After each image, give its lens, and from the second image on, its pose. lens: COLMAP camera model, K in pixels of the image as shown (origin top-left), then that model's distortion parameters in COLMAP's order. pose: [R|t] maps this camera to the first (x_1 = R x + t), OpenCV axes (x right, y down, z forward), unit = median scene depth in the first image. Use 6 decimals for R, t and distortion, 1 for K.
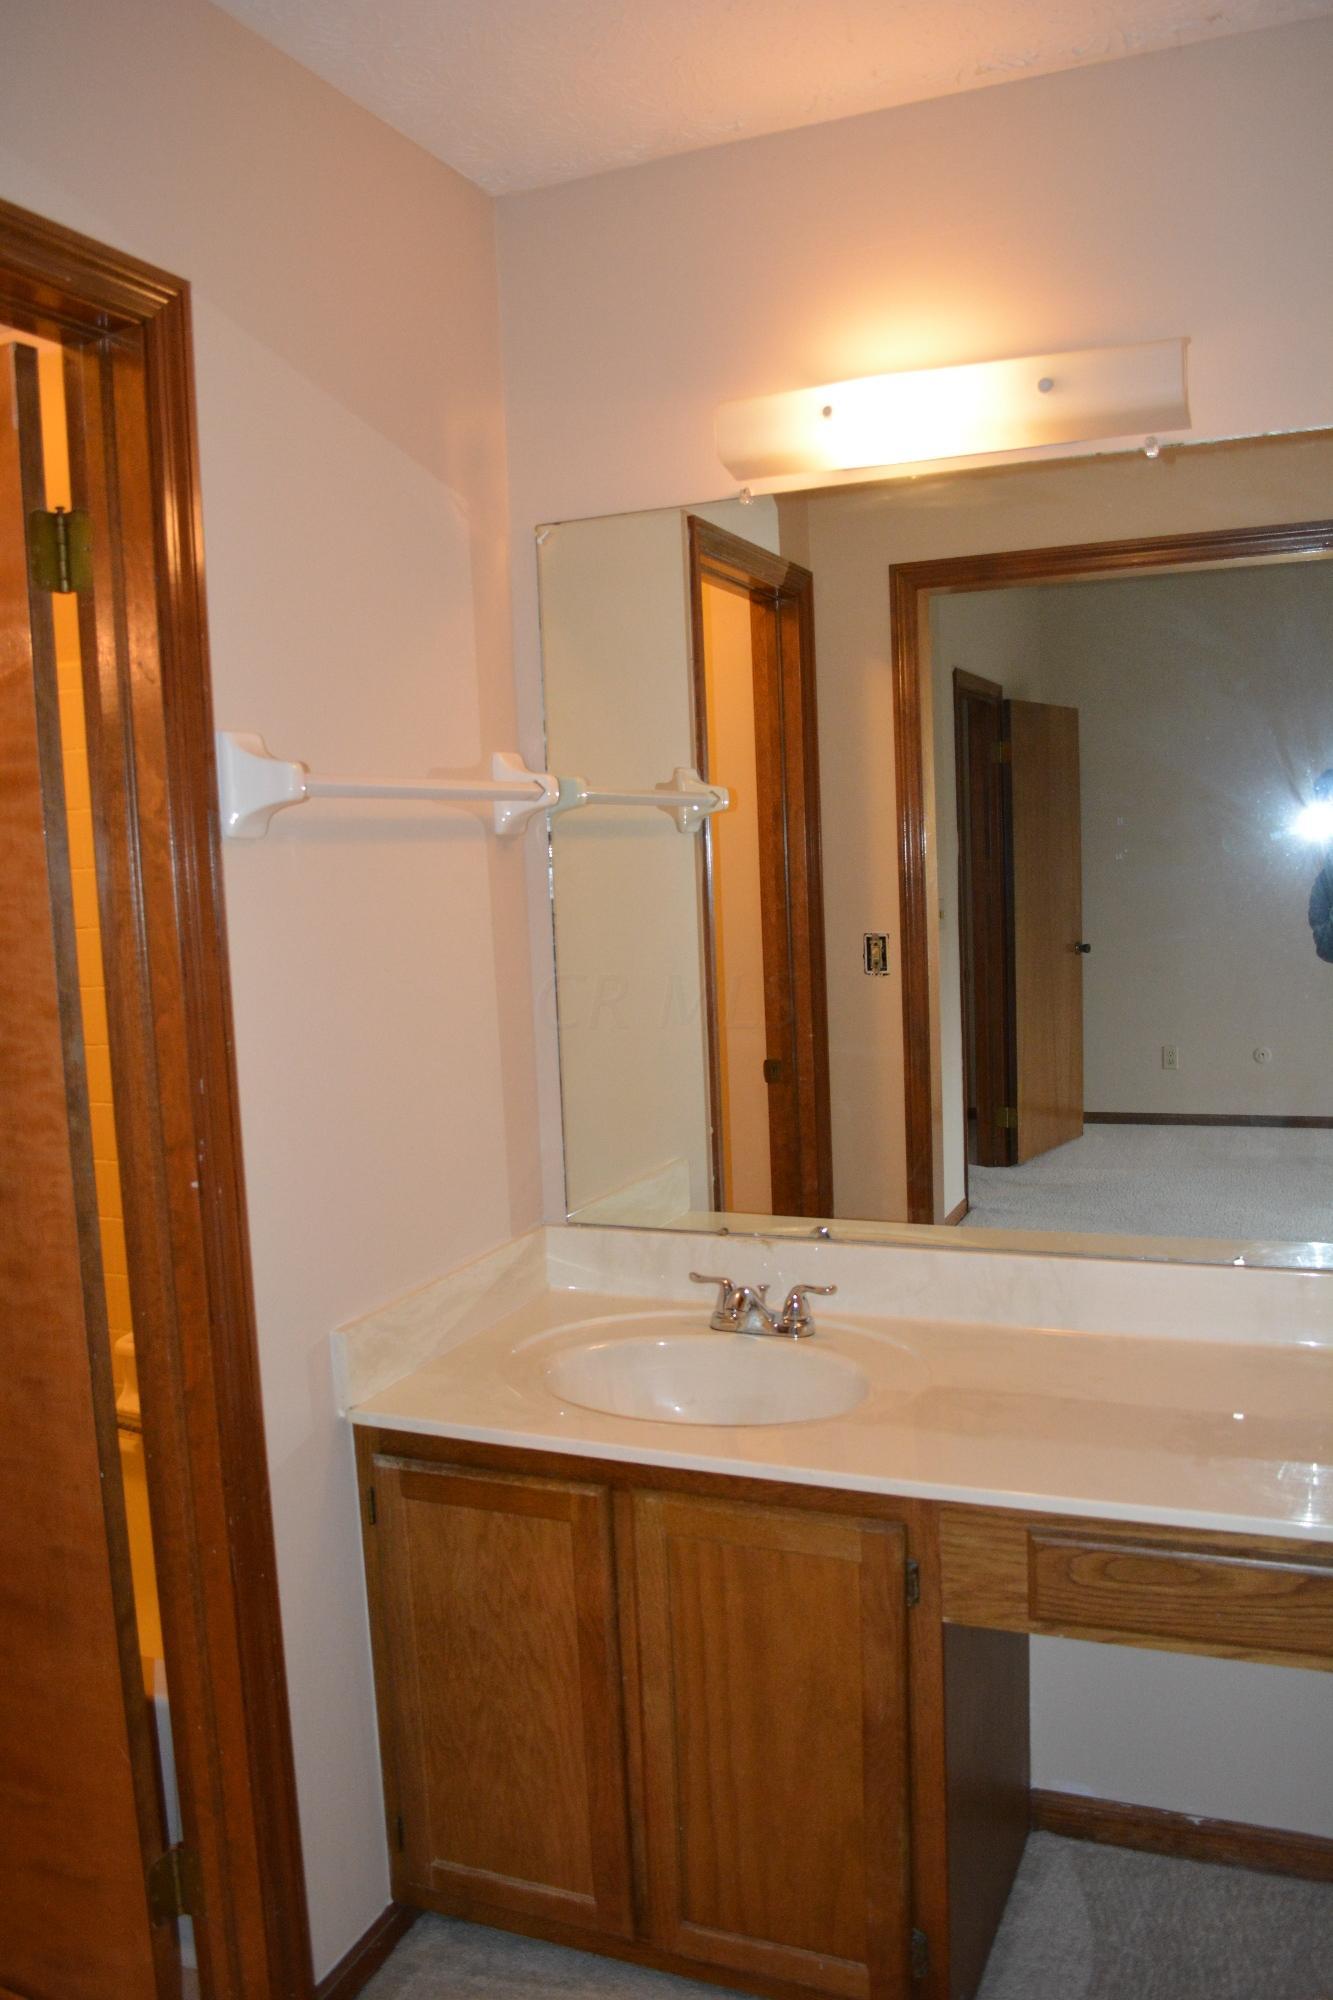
lens RADIAL K [[1597.1, 0, 667.8], [0, 1597.1, 1011.6], [0, 0, 1]] dist [-0.089736, 0.010535]
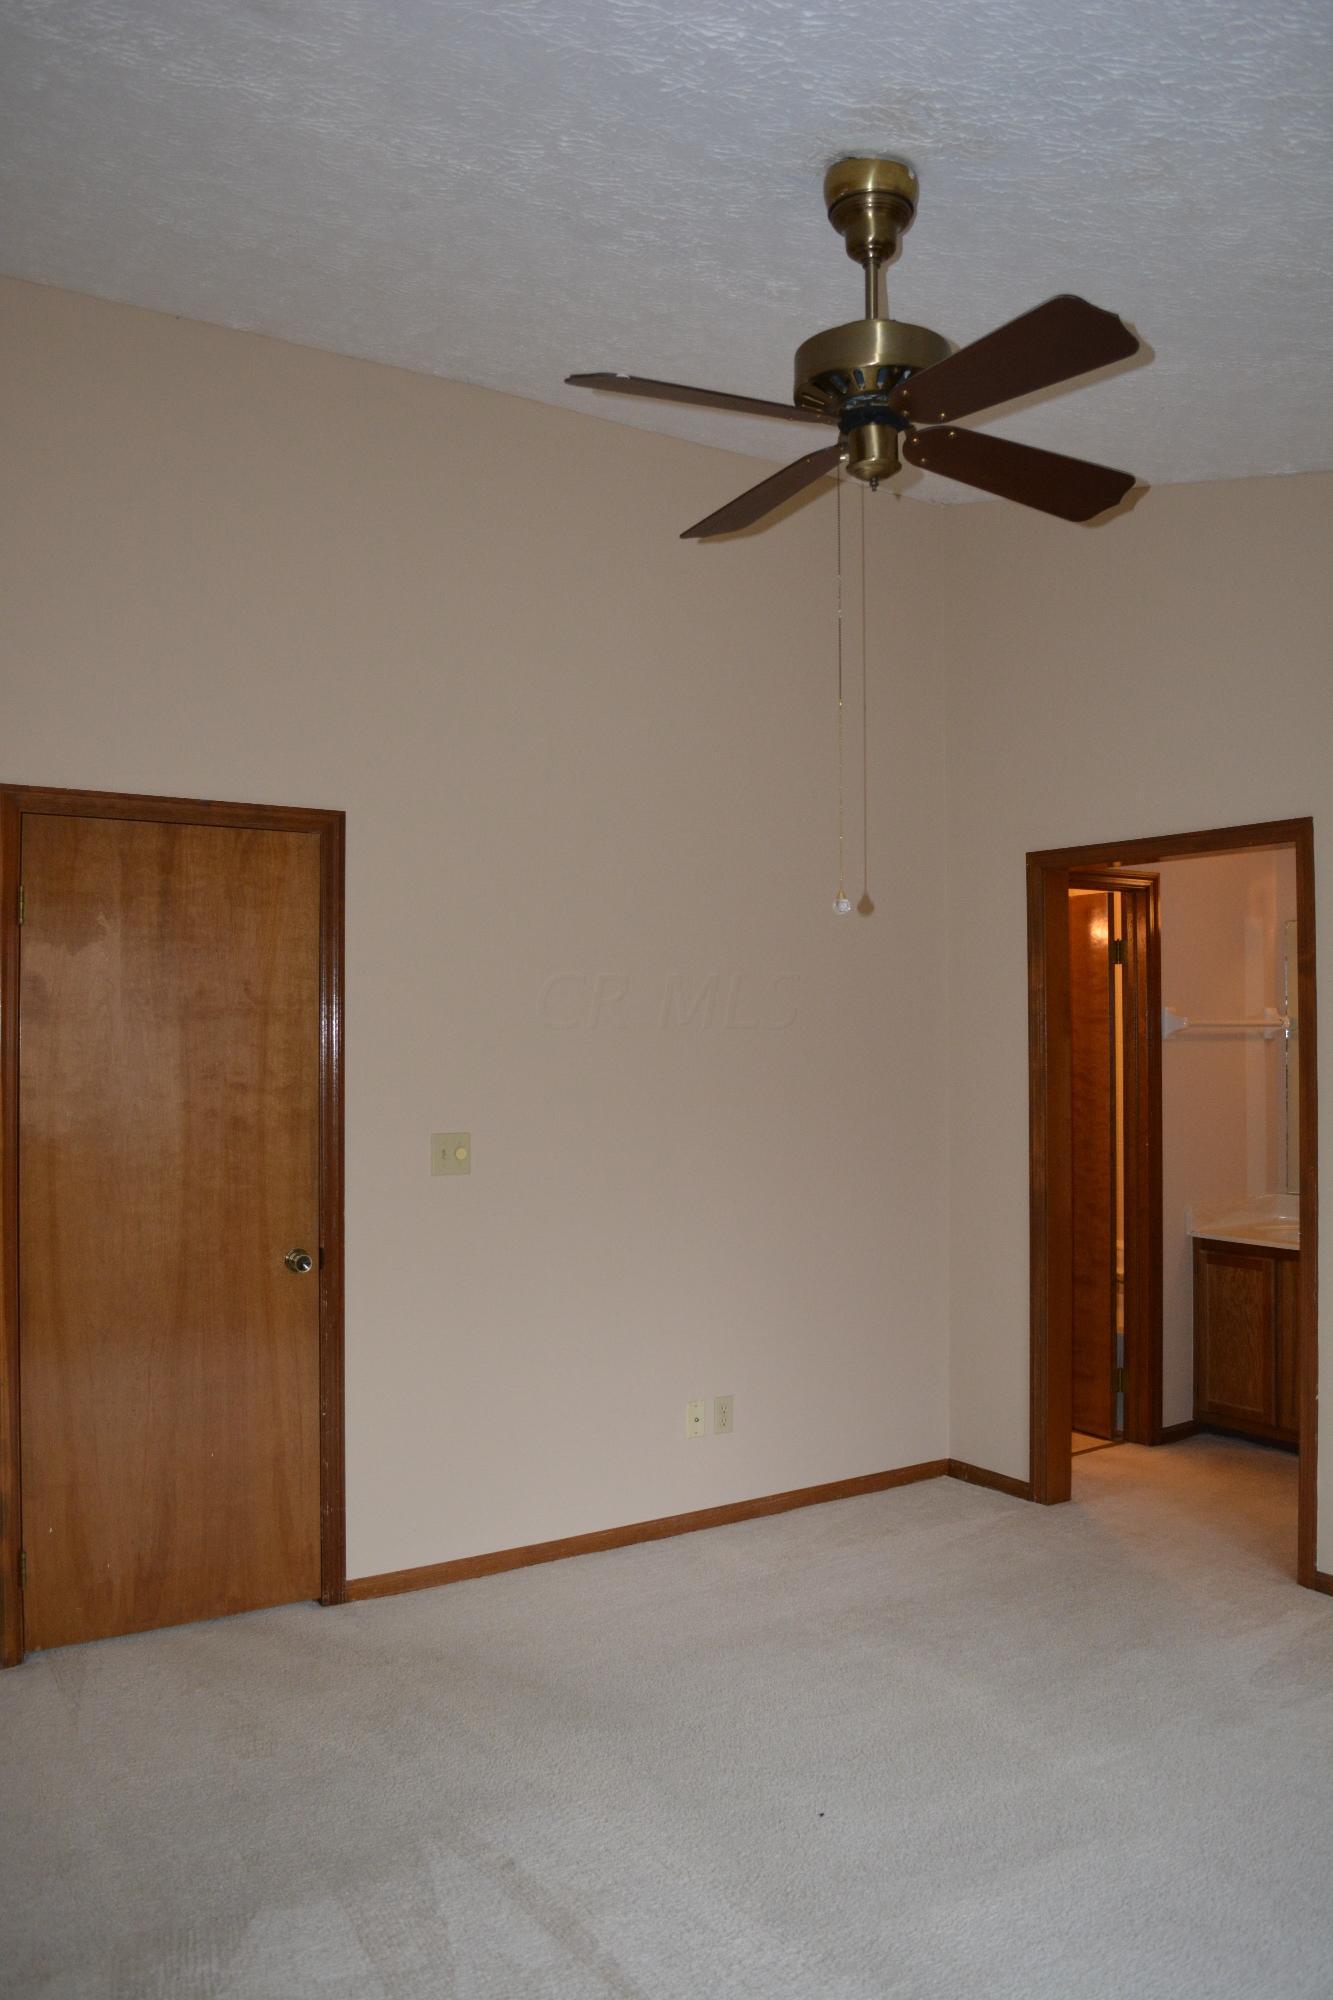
lens RADIAL K [[1597.1, 0, 664.9], [0, 1597.1, 1029.2], [0, 0, 1]] dist [-0.089736, 0.010535]
pose [[0.830320, 0.034010, -0.556248, 0.624828], [-0.084437, 0.994290, -0.065247, 0.155393], [0.550853, 0.101144, 0.828451, -2.081481]]
